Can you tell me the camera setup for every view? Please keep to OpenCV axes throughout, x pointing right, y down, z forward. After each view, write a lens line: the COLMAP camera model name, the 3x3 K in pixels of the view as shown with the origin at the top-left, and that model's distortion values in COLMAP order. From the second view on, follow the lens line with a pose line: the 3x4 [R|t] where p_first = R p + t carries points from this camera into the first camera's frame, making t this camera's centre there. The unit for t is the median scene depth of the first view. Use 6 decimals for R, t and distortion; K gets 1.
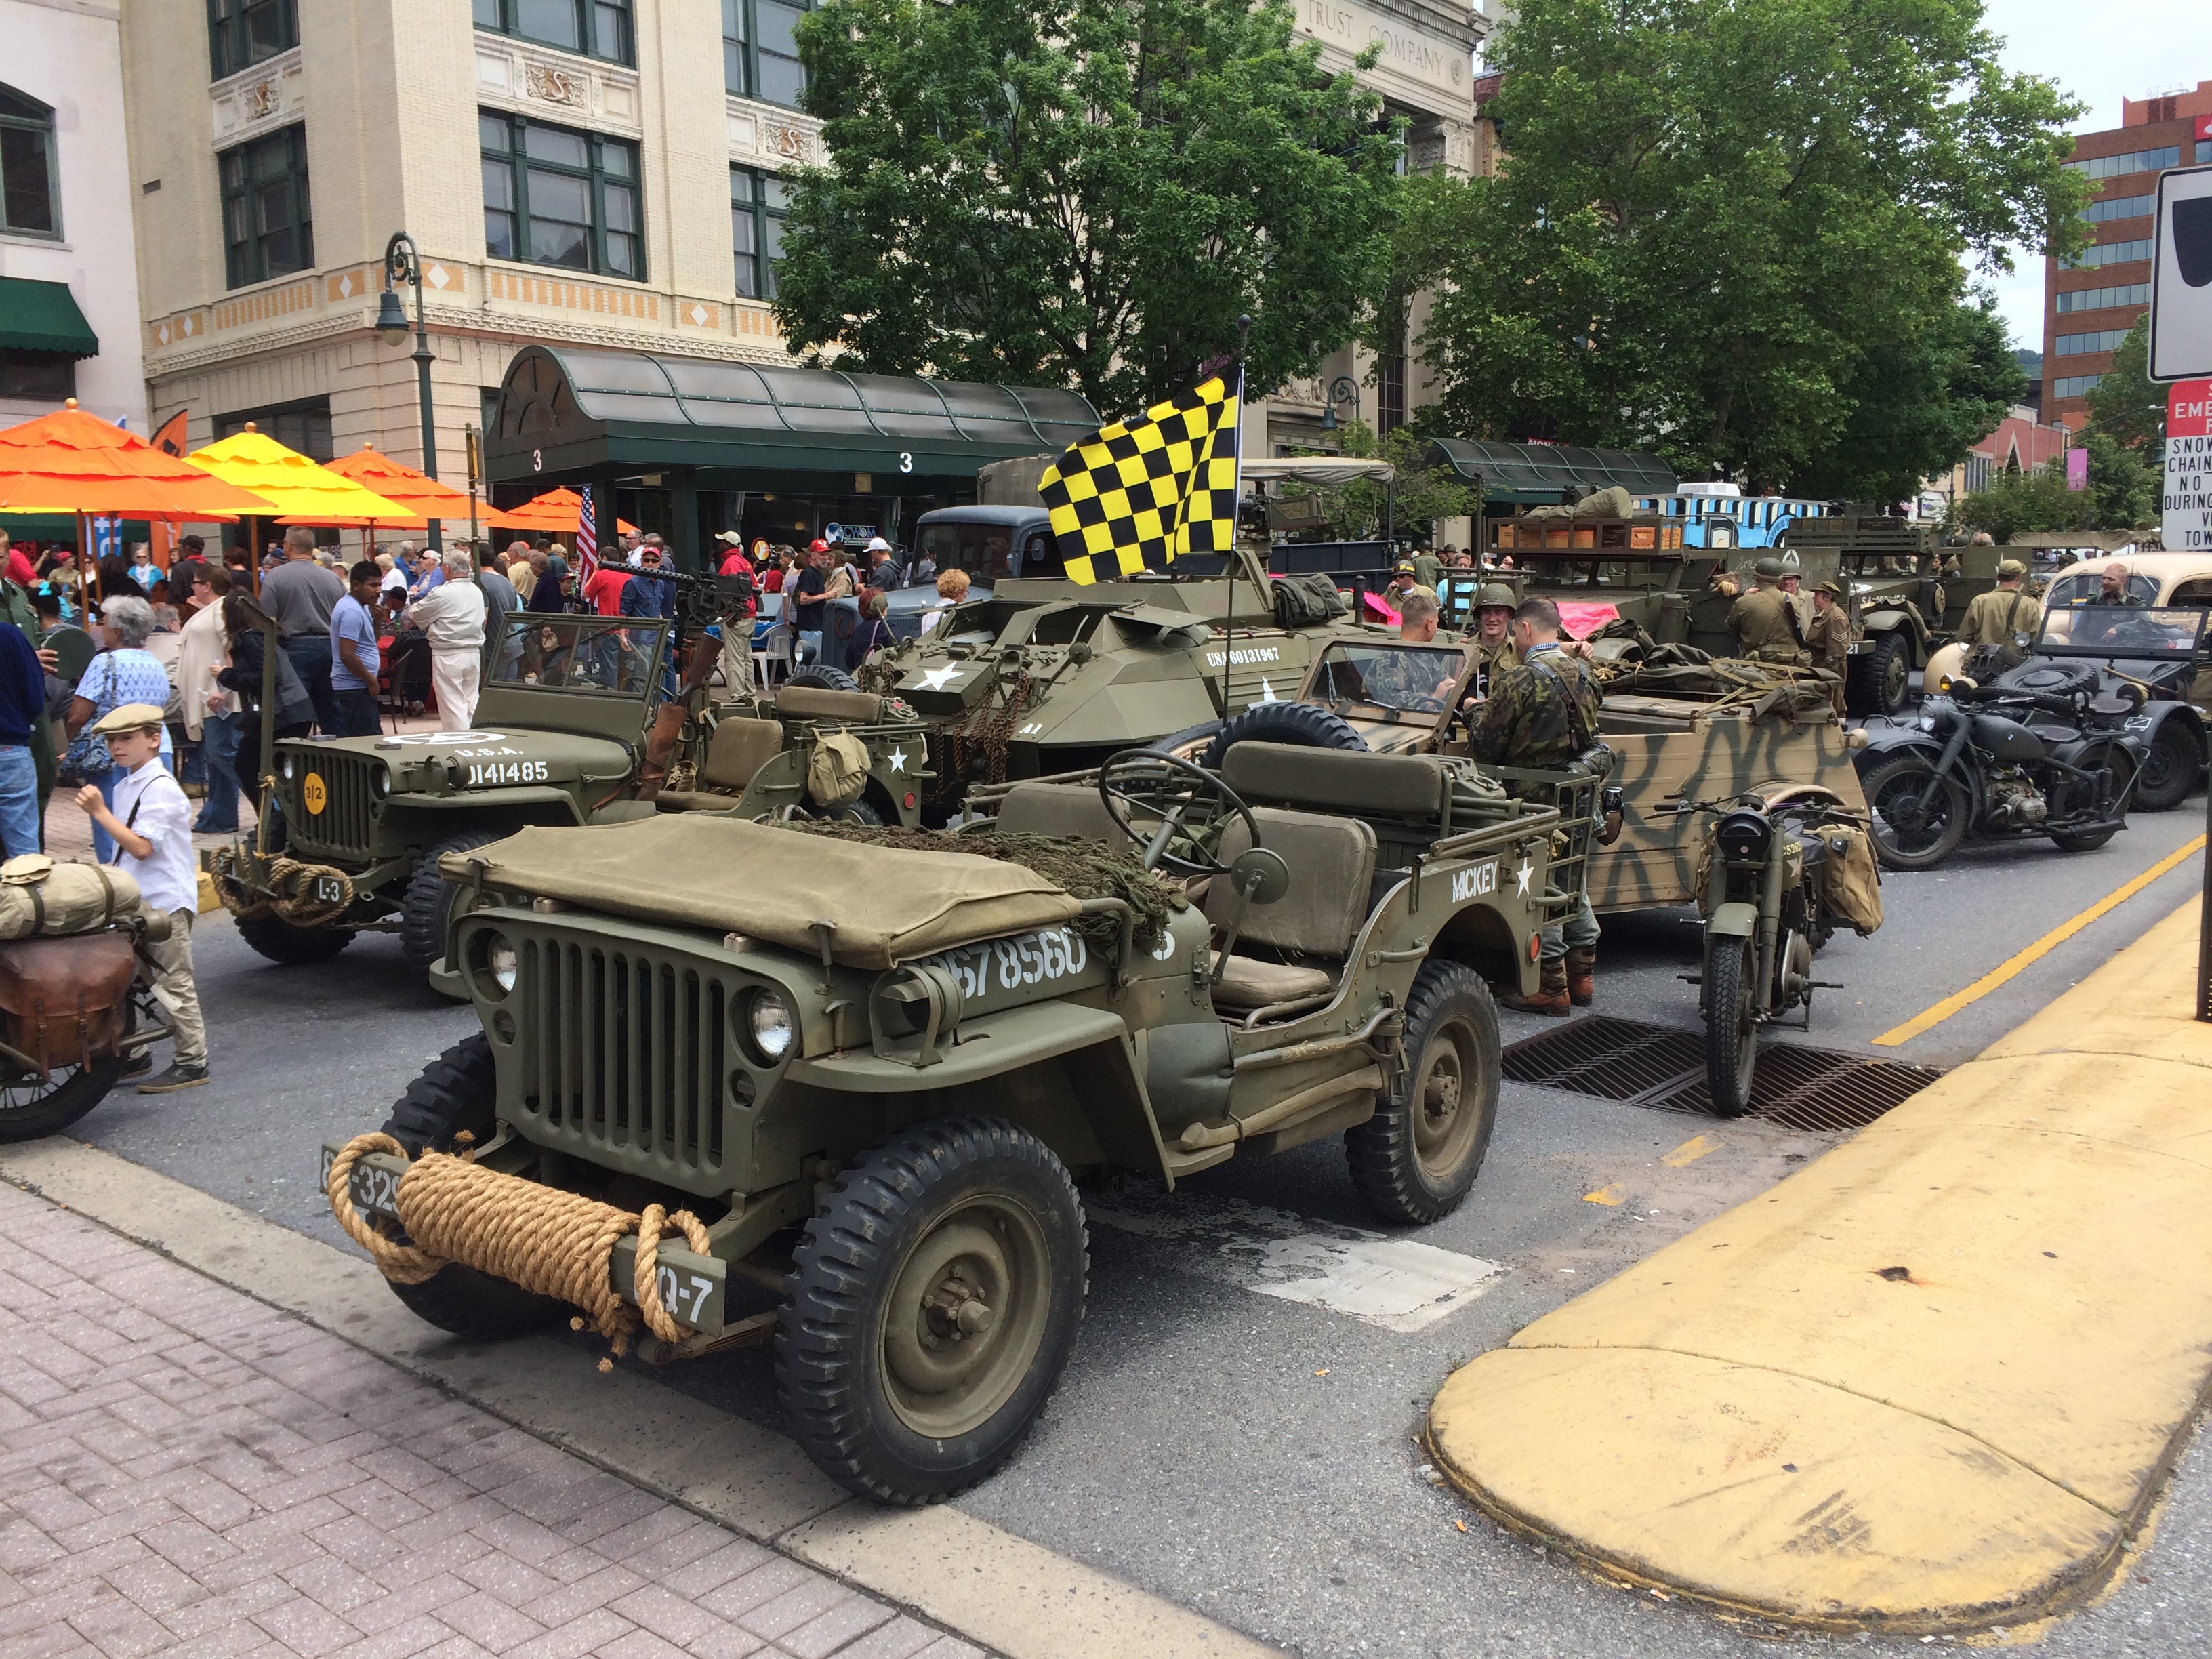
lens RADIAL K [[1889.4, 0, 1109.4], [0, 1889.4, 809.5], [0, 0, 1]] dist [0.063016, -0.079207]
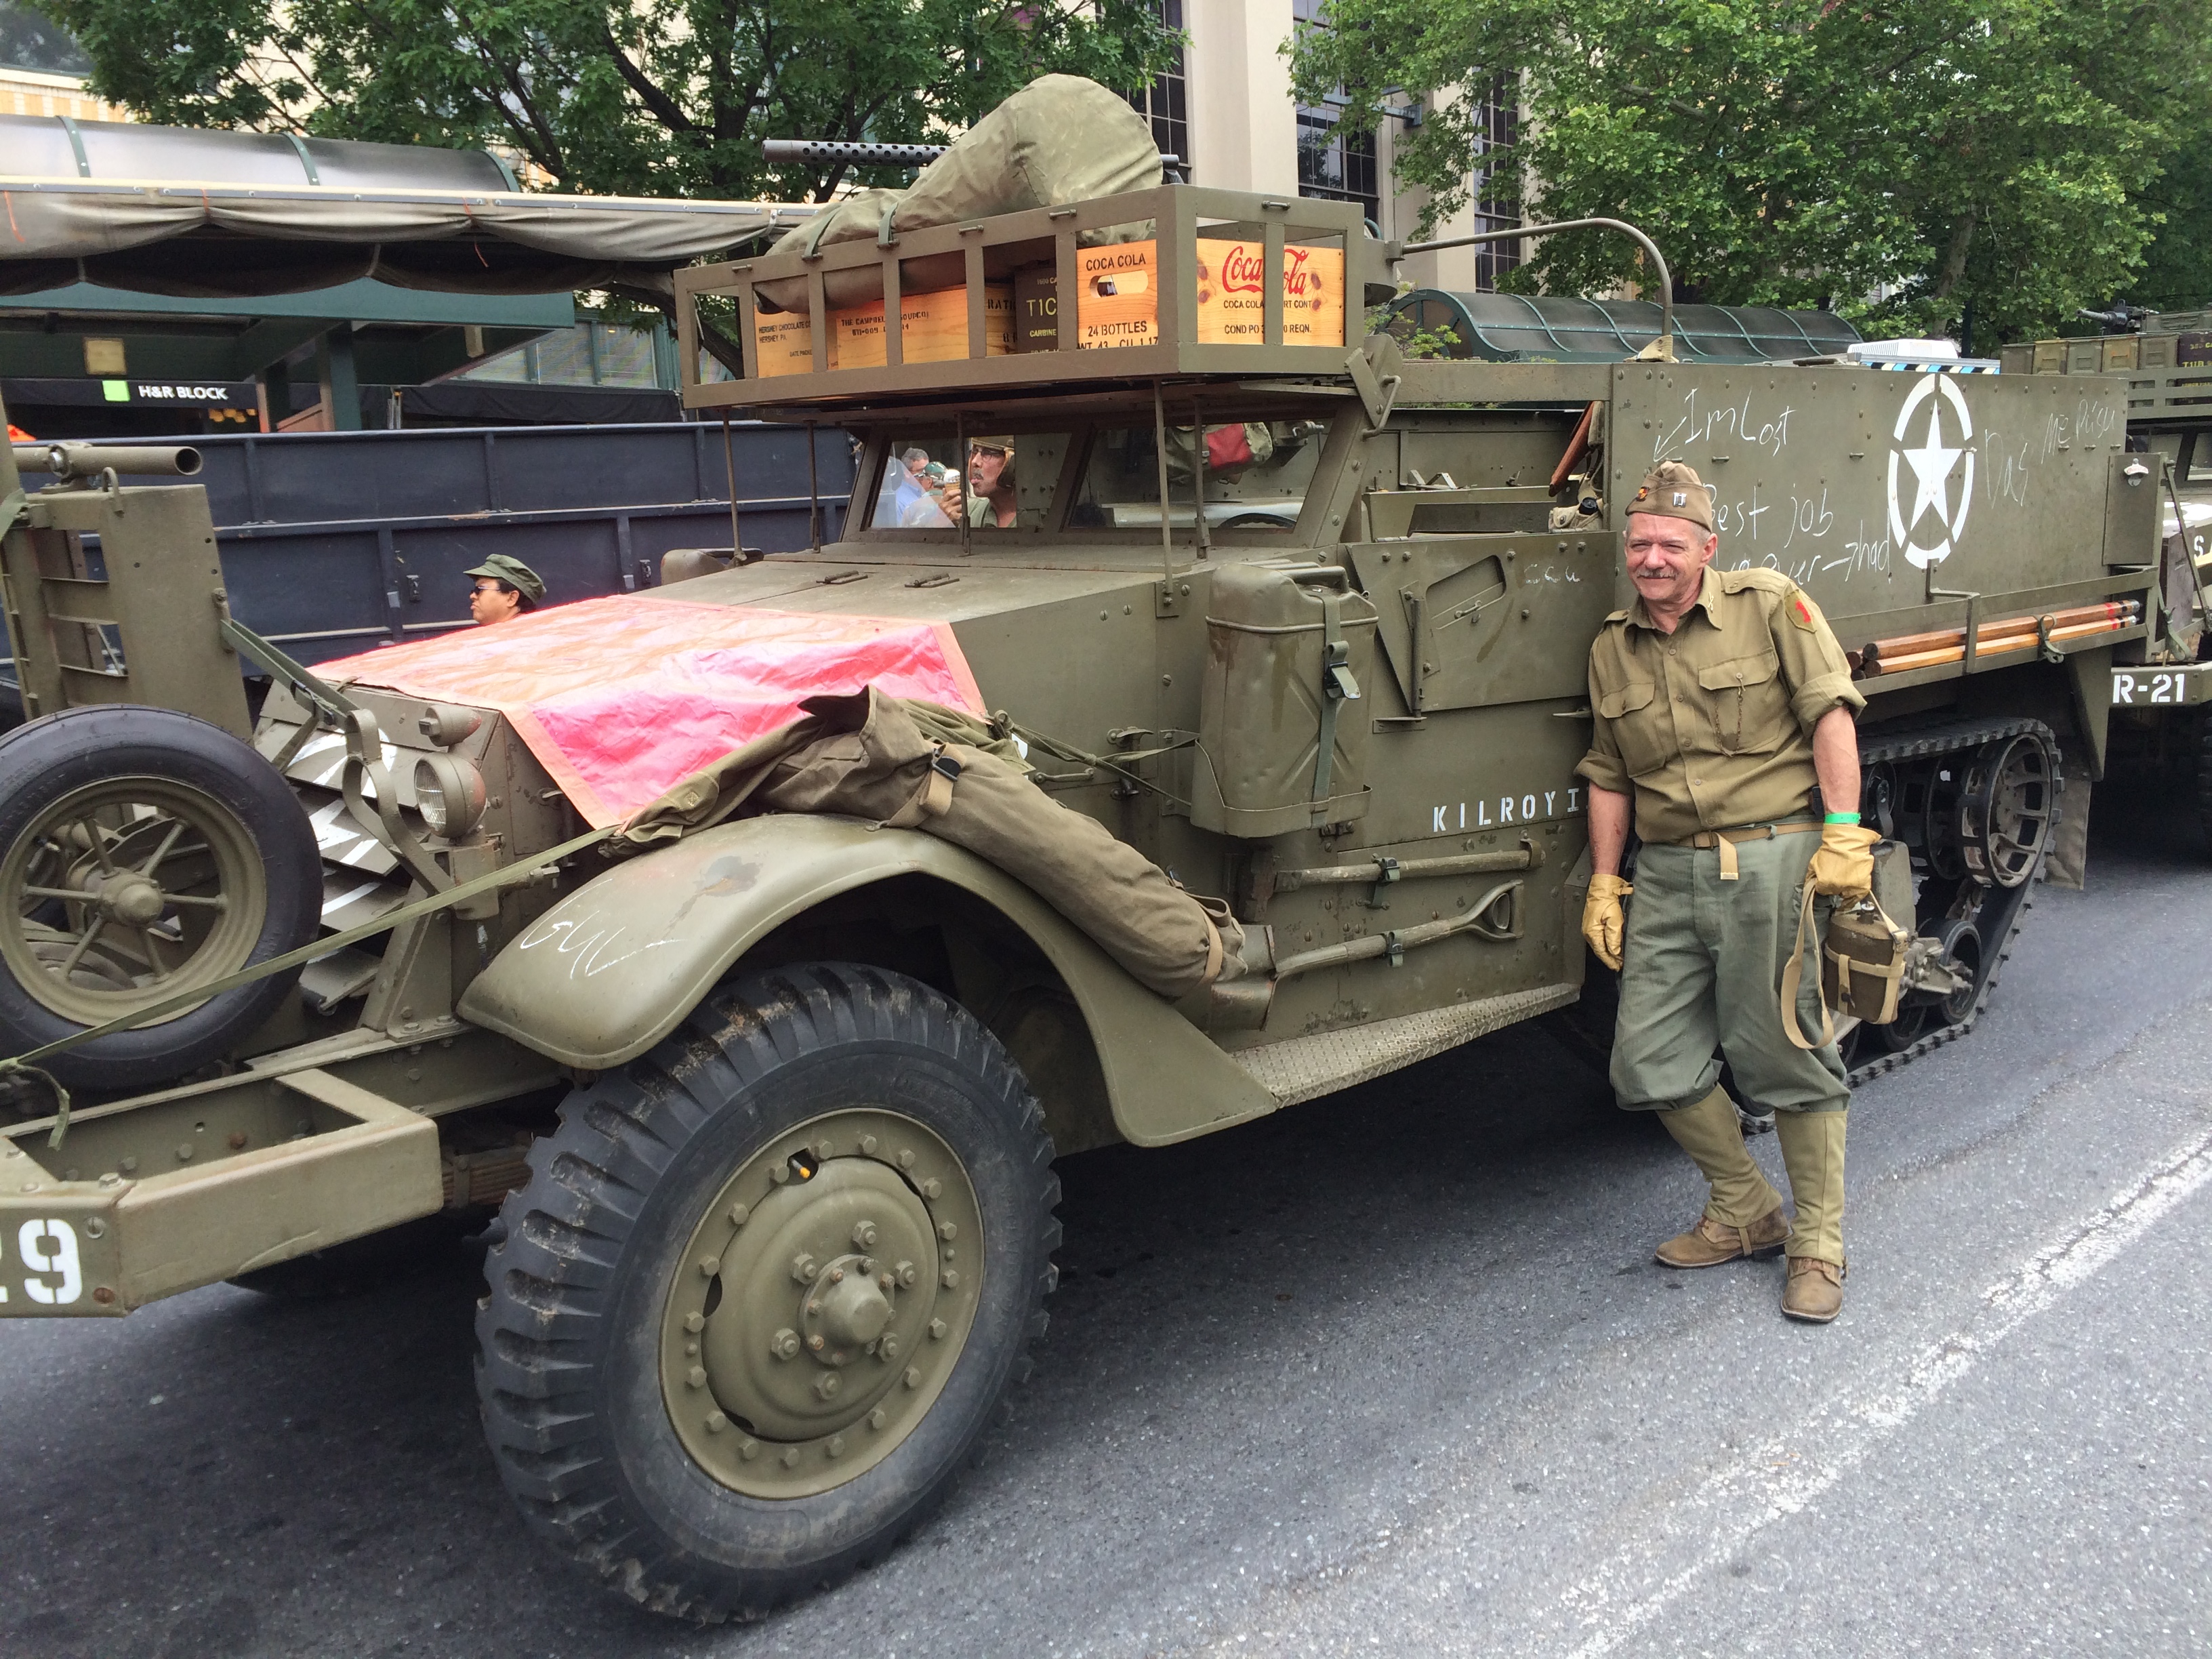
lens RADIAL K [[1889.4, 0, 1118.8], [0, 1889.4, 834.7], [0, 0, 1]] dist [0.063016, -0.079207]
pose [[0.992476, -0.011393, -0.121911, 0.204050], [0.015996, 0.999193, 0.036846, -0.061617], [0.121393, -0.038519, 0.991857, 0.529998]]
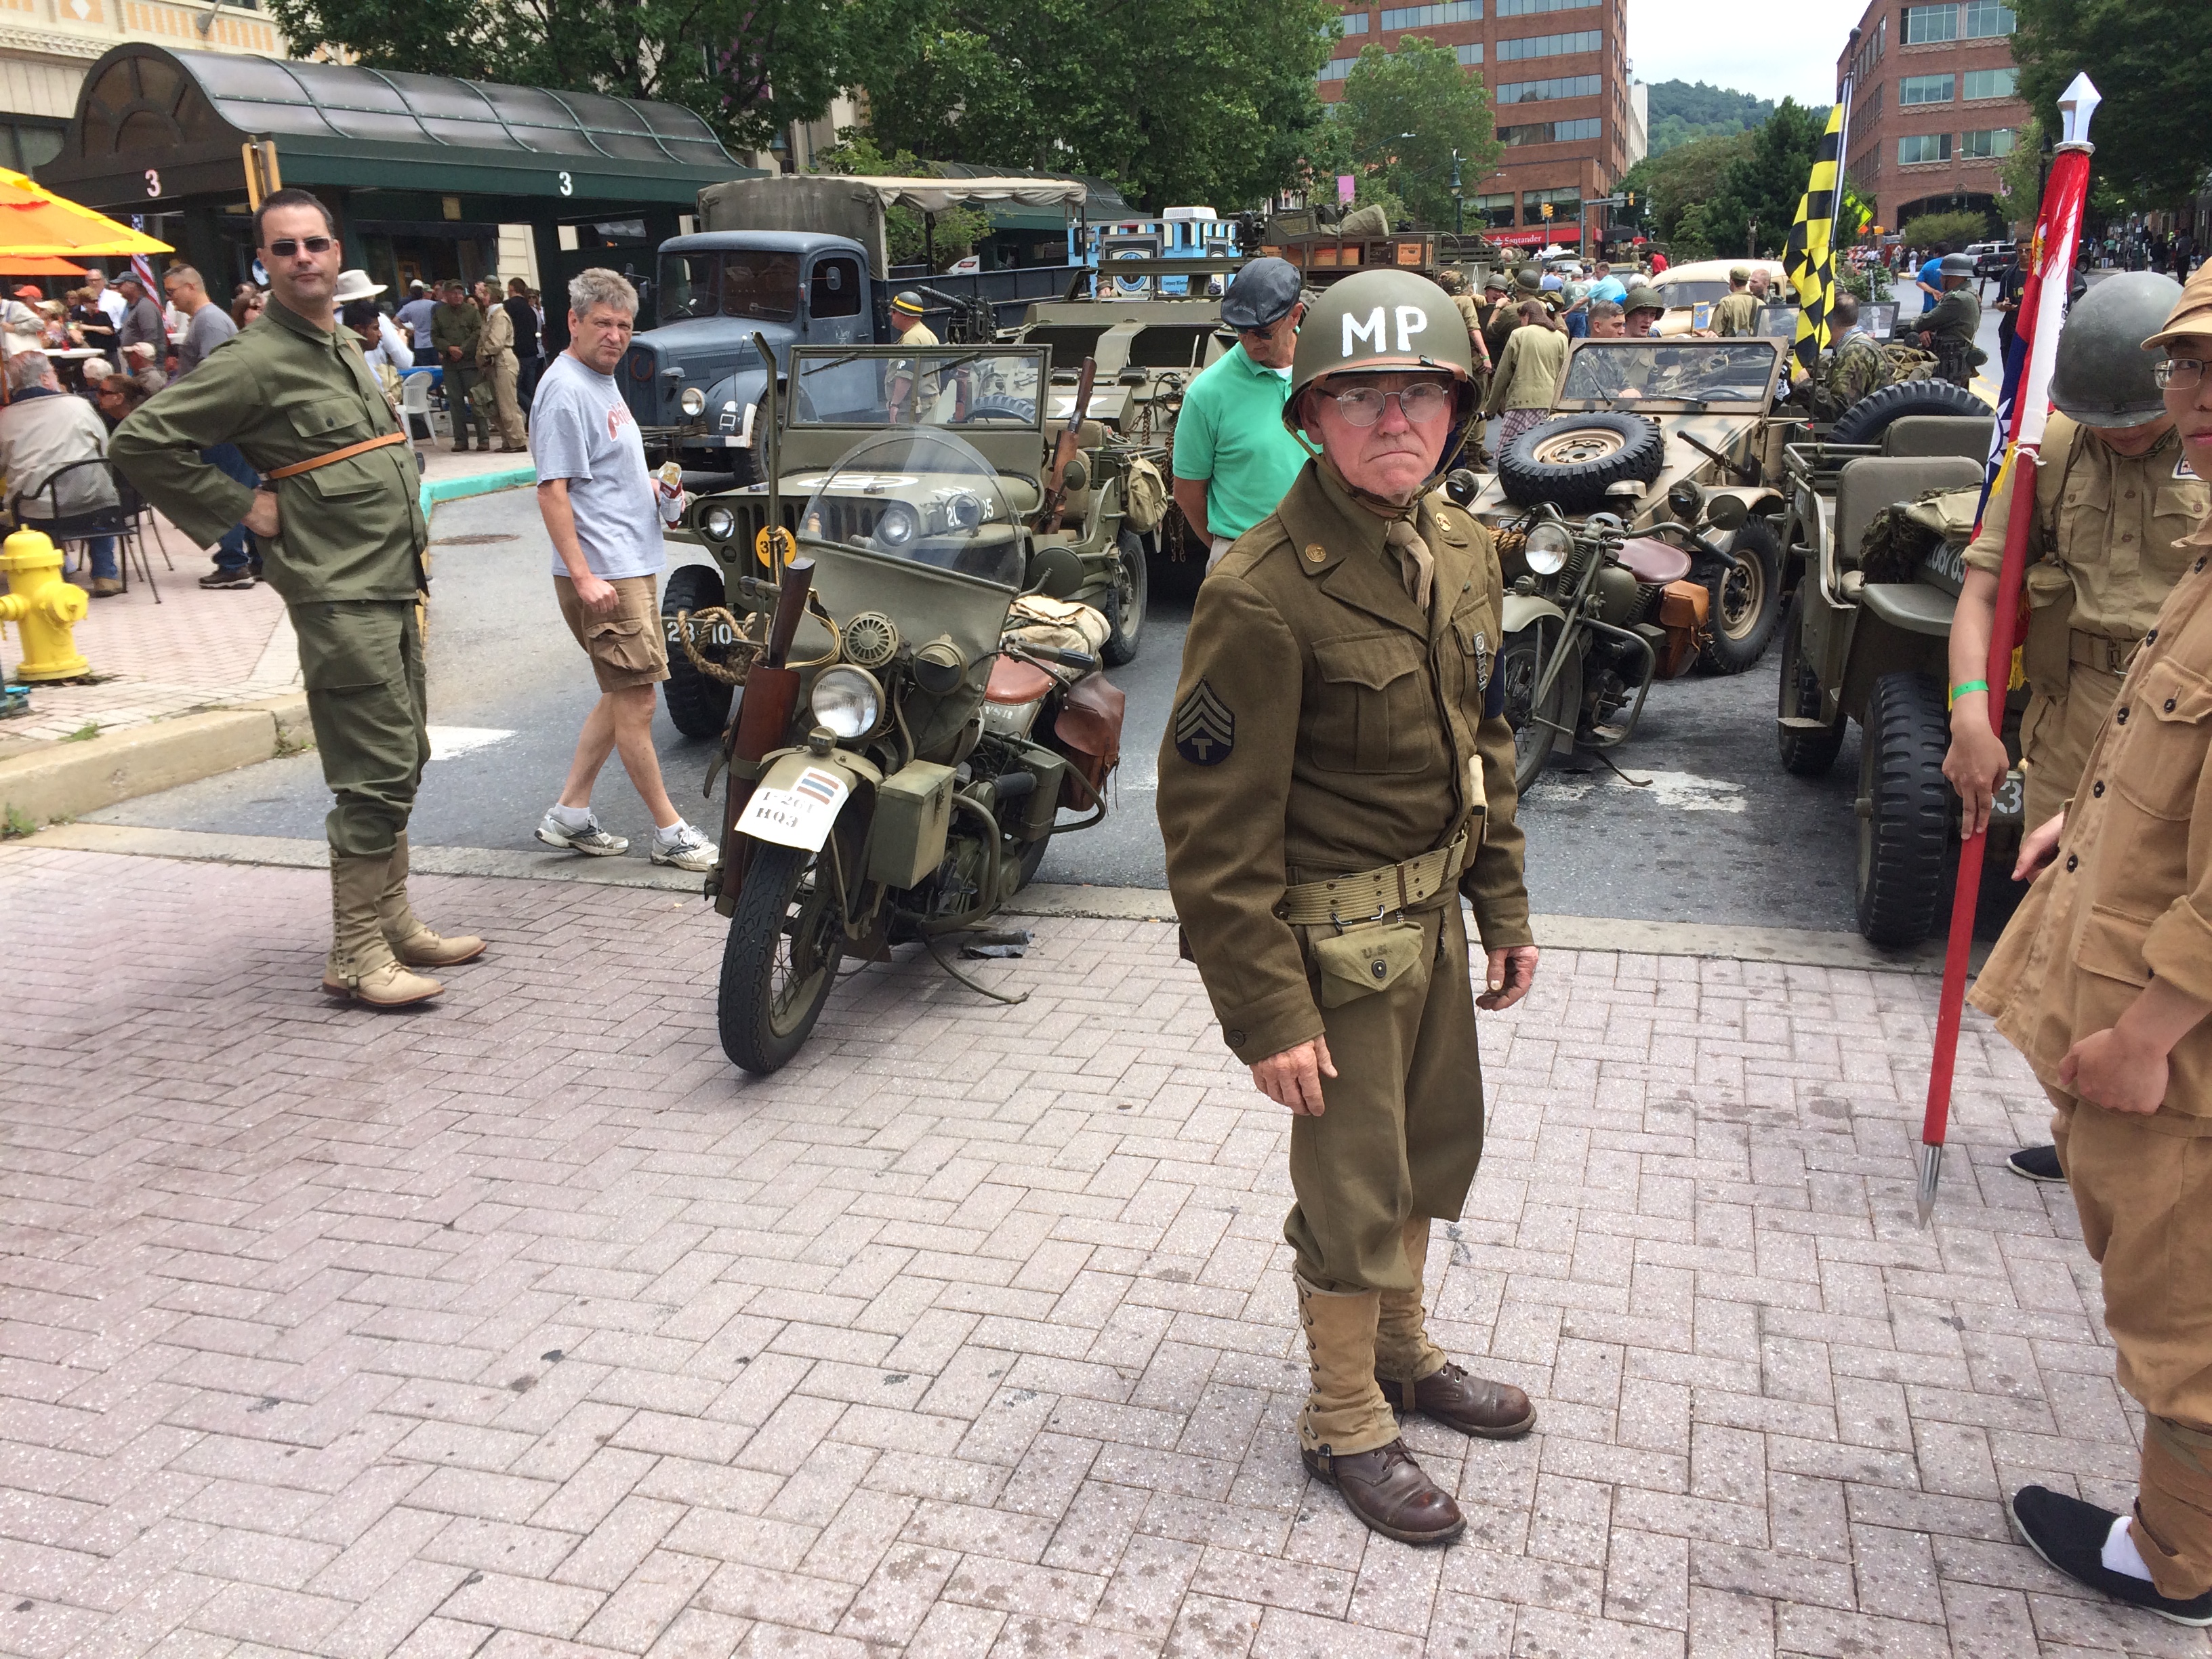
lens RADIAL K [[1889.4, 0, 1102.7], [0, 1889.4, 835.1], [0, 0, 1]] dist [0.063016, -0.079207]
pose [[0.925494, -0.126526, 0.357004, -0.207305], [0.073470, 0.984622, 0.158497, -0.001549], [-0.371568, -0.120459, 0.920558, 0.020982]]
